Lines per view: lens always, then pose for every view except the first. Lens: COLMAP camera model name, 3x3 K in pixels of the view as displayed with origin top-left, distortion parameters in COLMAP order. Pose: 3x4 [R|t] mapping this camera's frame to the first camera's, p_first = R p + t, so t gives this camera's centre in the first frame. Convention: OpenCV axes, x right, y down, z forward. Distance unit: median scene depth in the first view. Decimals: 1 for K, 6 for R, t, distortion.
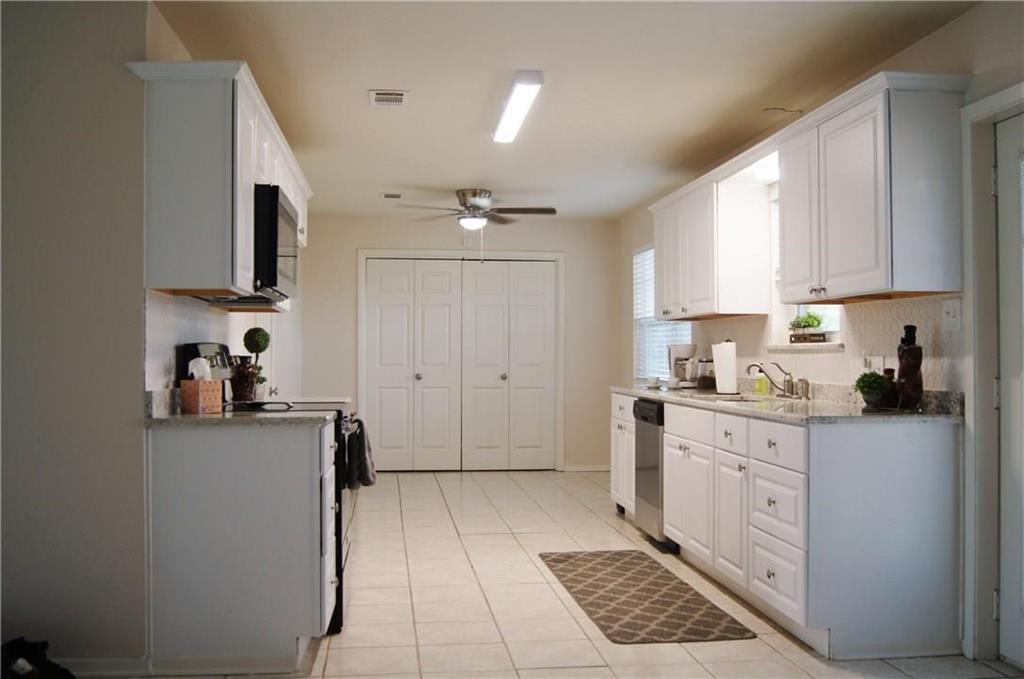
lens RADIAL K [[981.0, 0, 512.0], [0, 981.0, 339.5], [0, 0, 1]] dist [-0.050528, -0.007565]
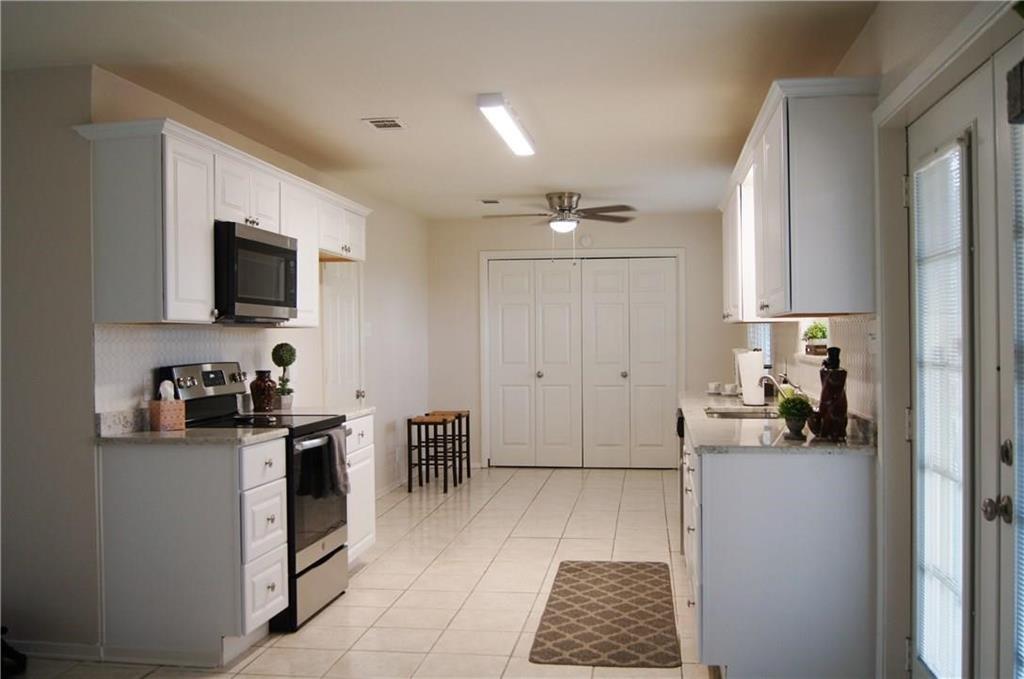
lens RADIAL K [[983.5, 0, 512.0], [0, 983.5, 339.5], [0, 0, 1]] dist [-0.000462, -0.122110]
pose [[0.966803, -0.008352, -0.255387, 0.344904], [0.013203, 0.999763, 0.017285, -0.041589], [0.255182, -0.020083, 0.966684, 0.012348]]
